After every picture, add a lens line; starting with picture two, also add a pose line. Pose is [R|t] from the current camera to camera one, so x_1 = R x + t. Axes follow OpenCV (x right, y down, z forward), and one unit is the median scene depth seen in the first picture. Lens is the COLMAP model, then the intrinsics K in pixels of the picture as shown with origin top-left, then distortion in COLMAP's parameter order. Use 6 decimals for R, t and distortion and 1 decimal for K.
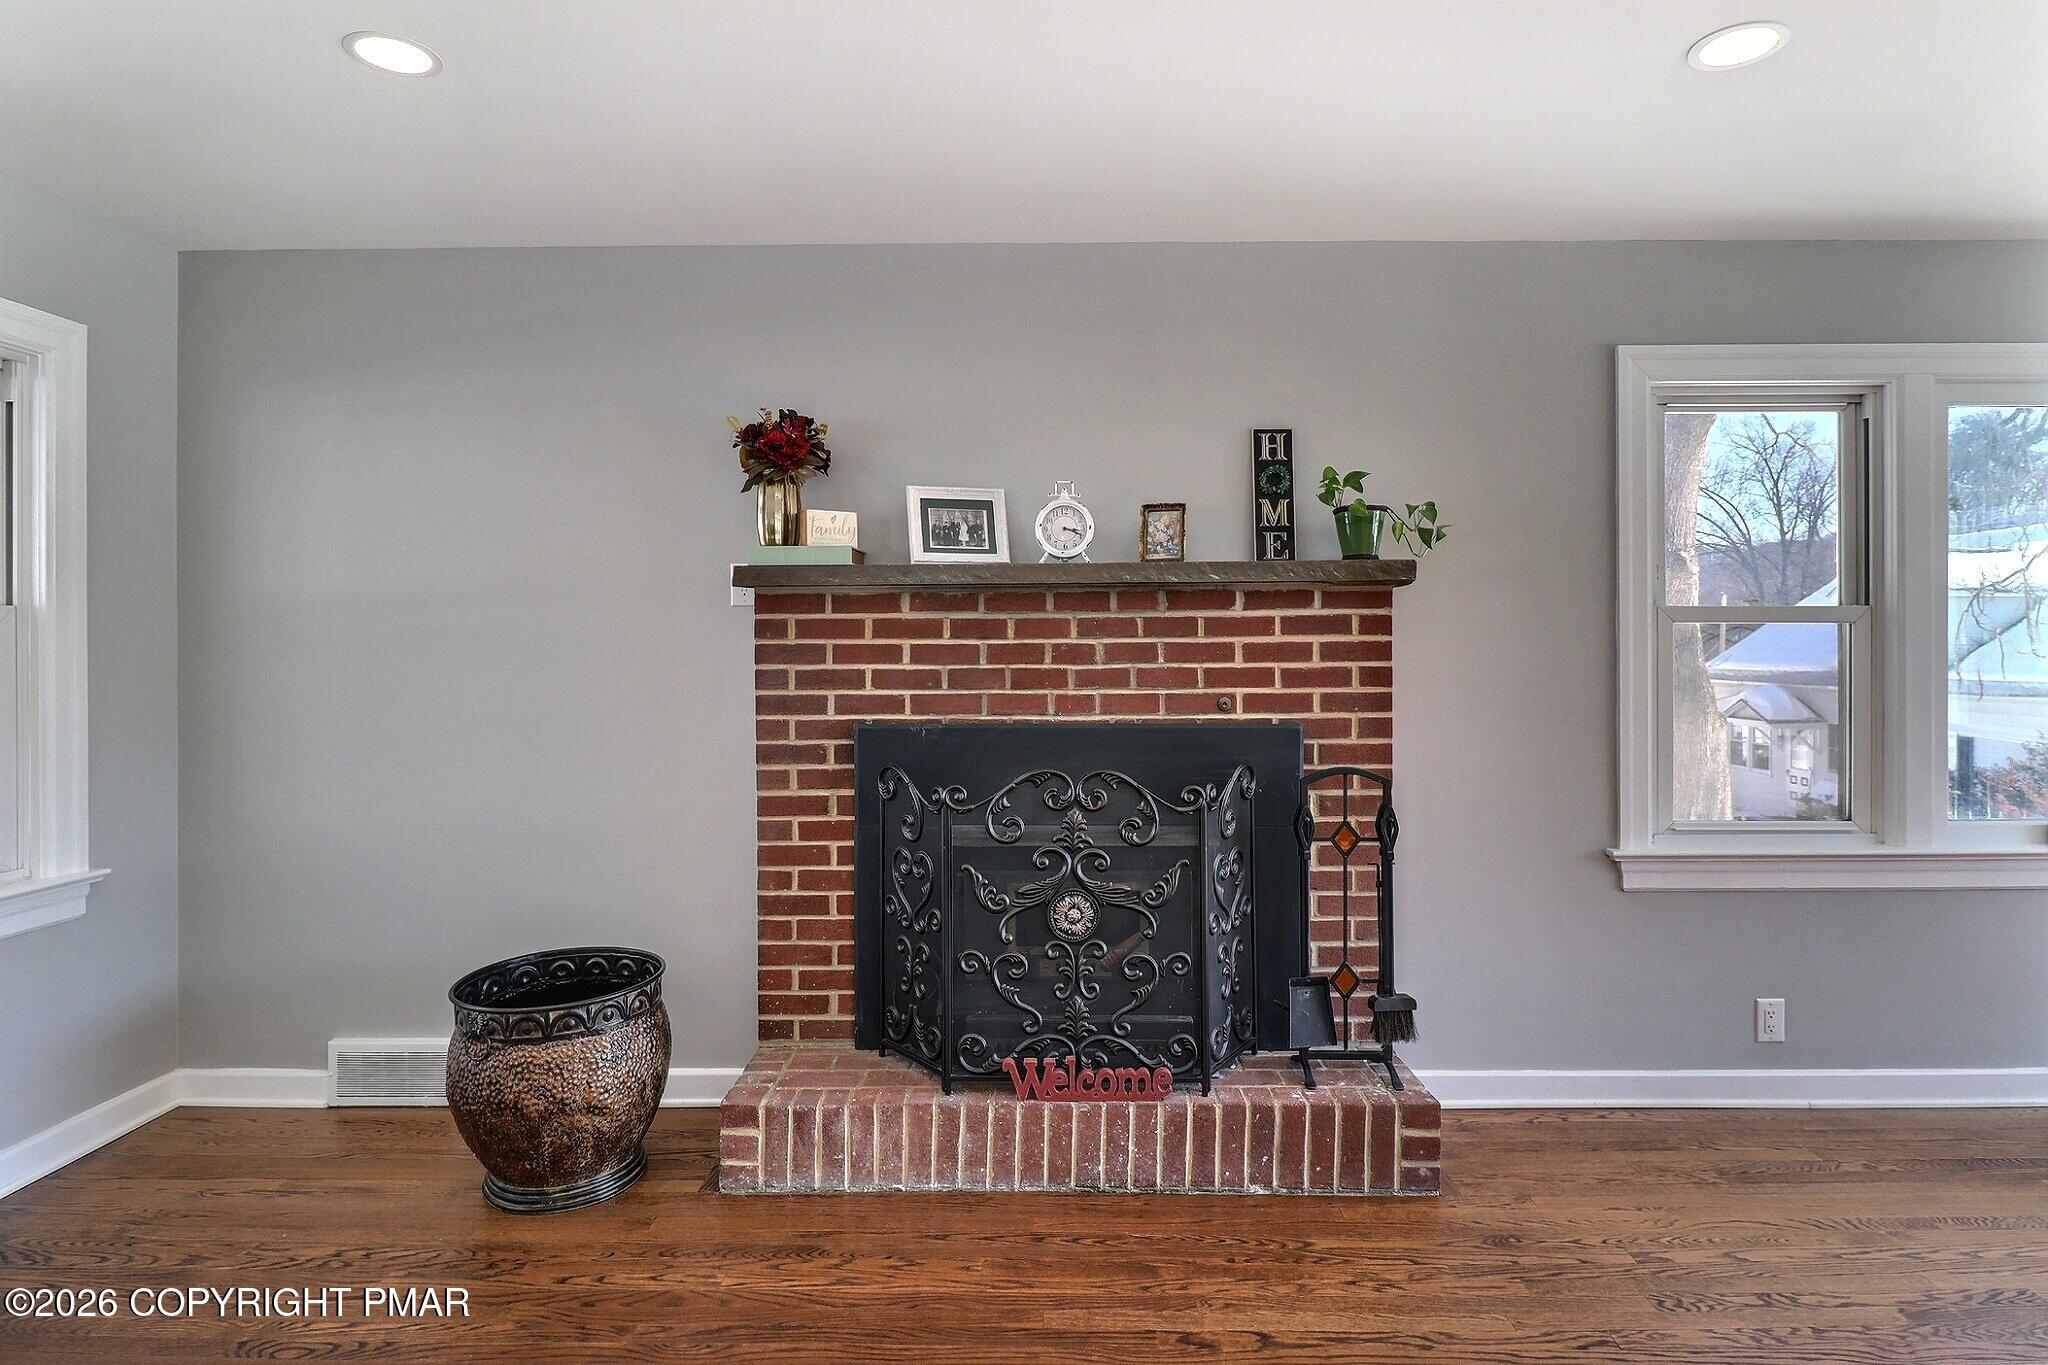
lens RADIAL K [[1236.6, 0, 1030.3], [0, 1236.6, 643.8], [0, 0, 1]] dist [-0.000475, -0.003117]
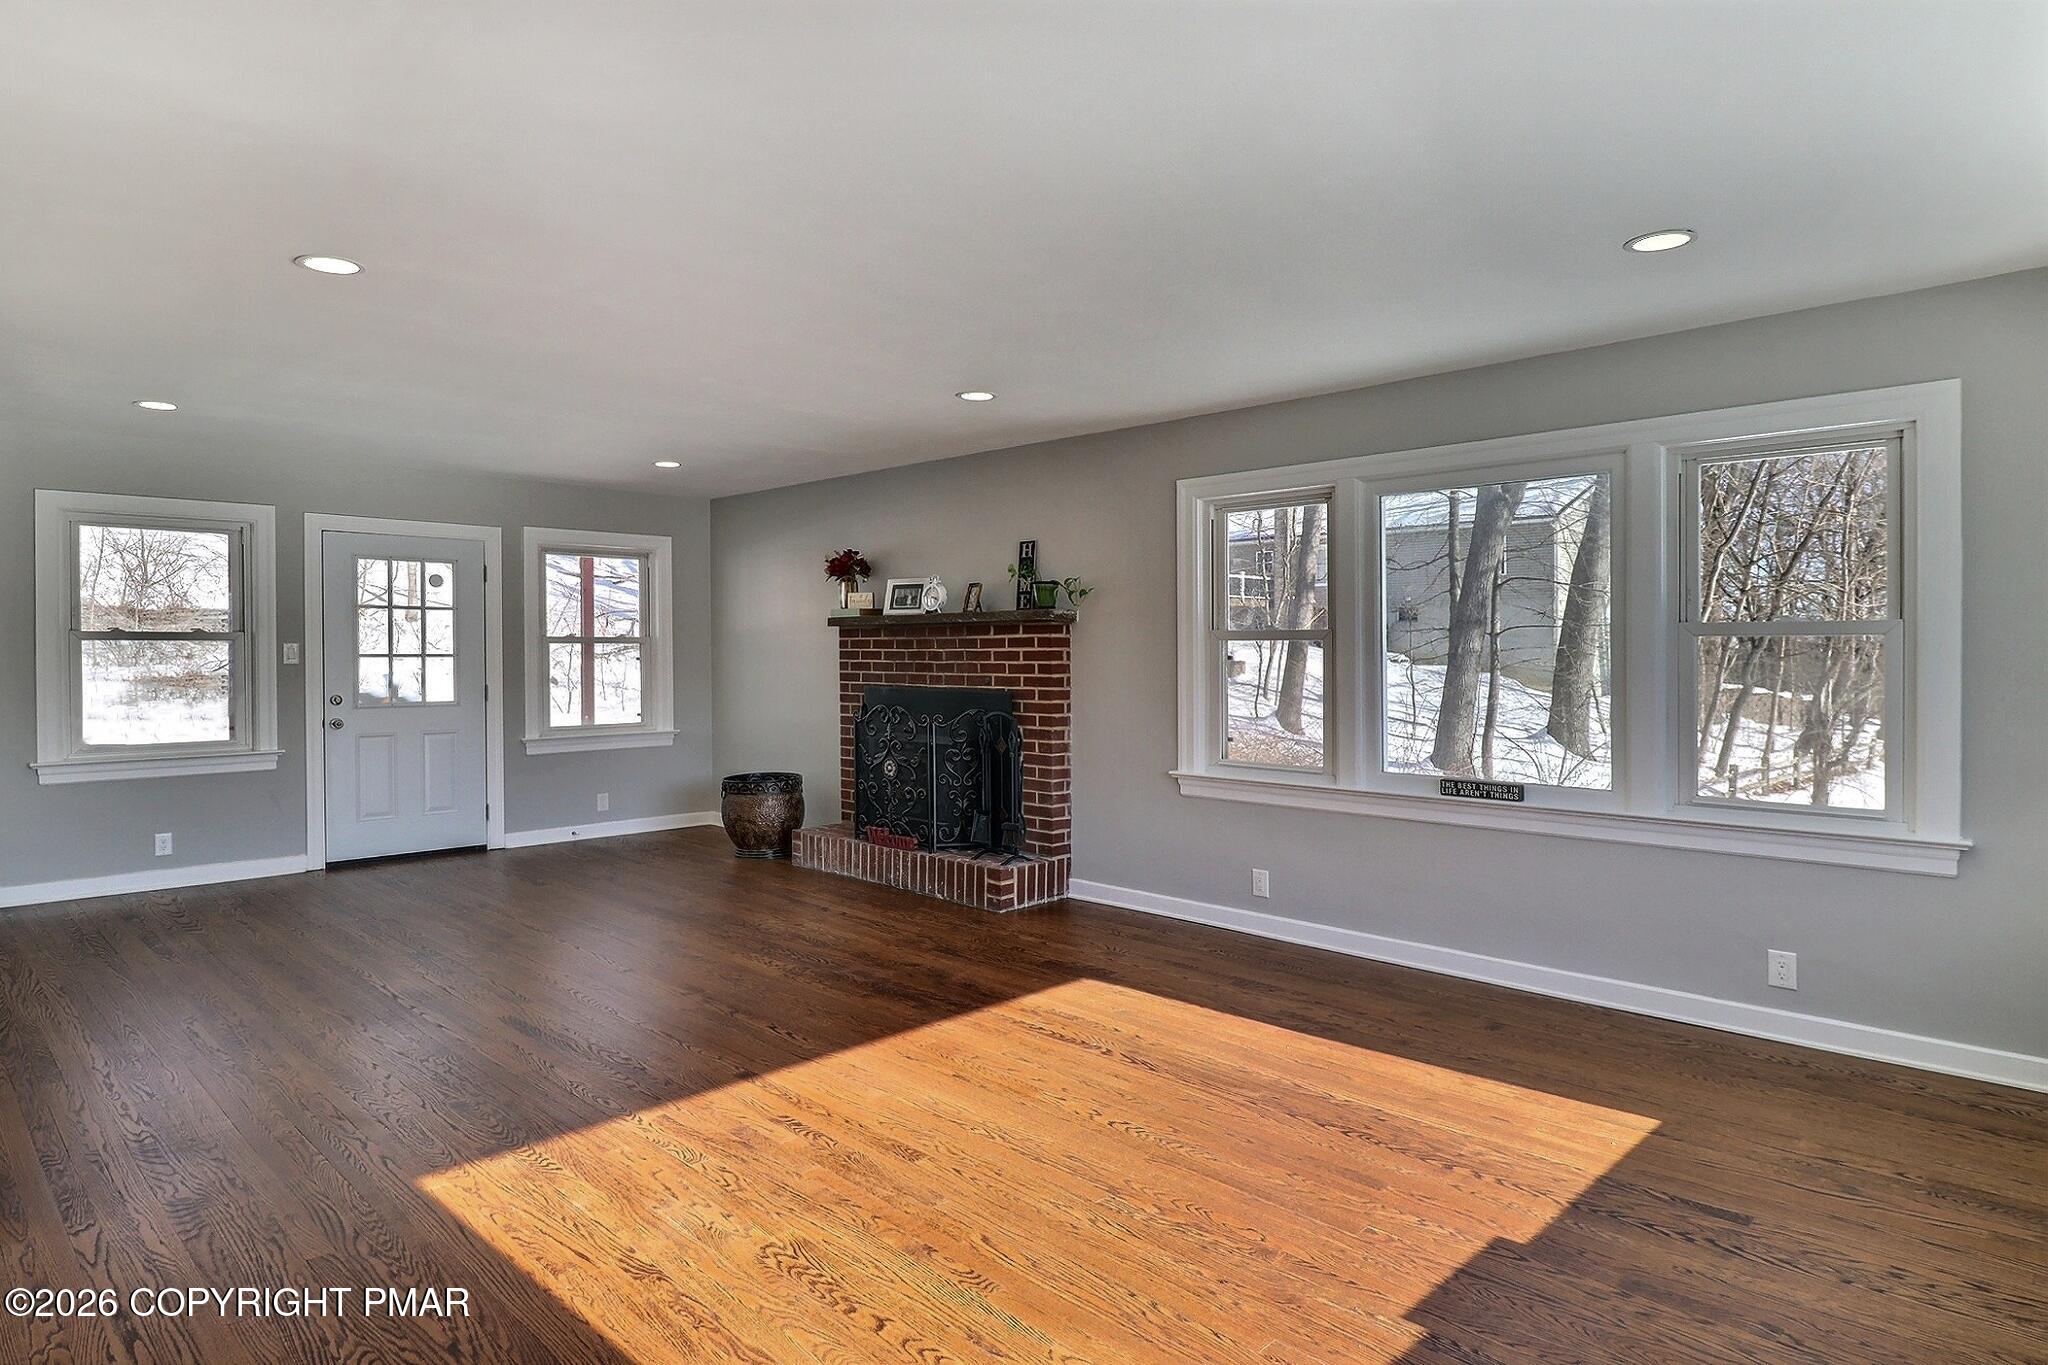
lens RADIAL K [[945.2, 0, 685.9], [0, 945.2, 648.8], [0, 0, 1]] dist [-0.001504, -0.000407]
pose [[0.618294, 0.002387, -0.785943, 1.061083], [0.001670, 0.999989, 0.004351, -0.012268], [0.785945, -0.004003, 0.618283, -0.353960]]
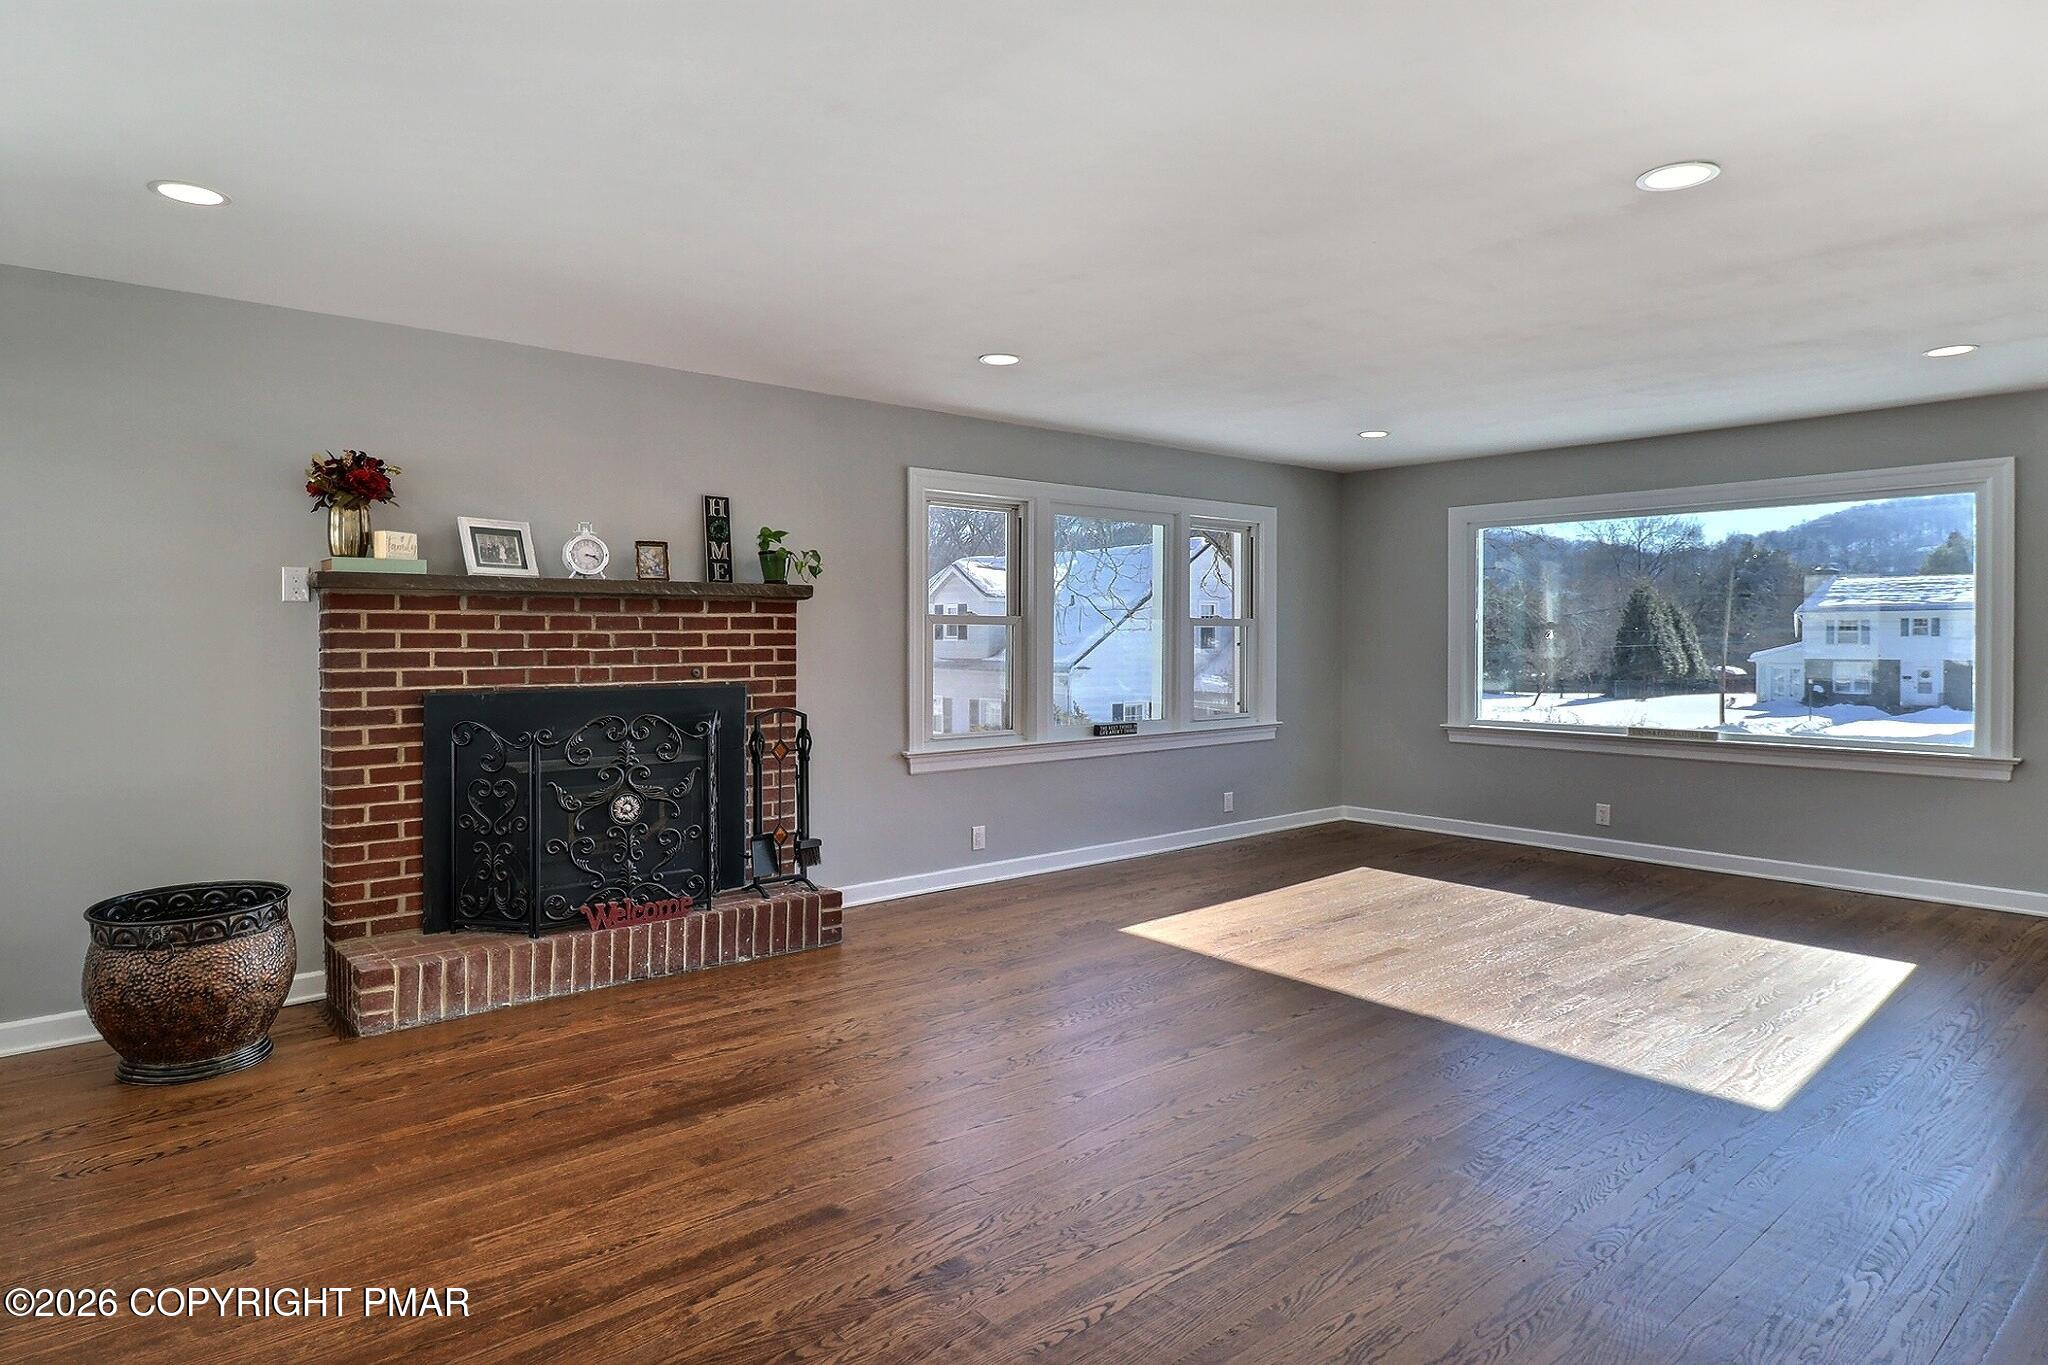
lens RADIAL K [[1236.6, 0, 1030.3], [0, 1236.6, 643.8], [0, 0, 1]] dist [-0.000475, -0.003117]
pose [[0.775627, 0.000121, 0.631191, -0.492738], [-0.006335, 0.999951, 0.007593, -0.002617], [-0.631160, -0.009888, 0.775590, -0.469242]]
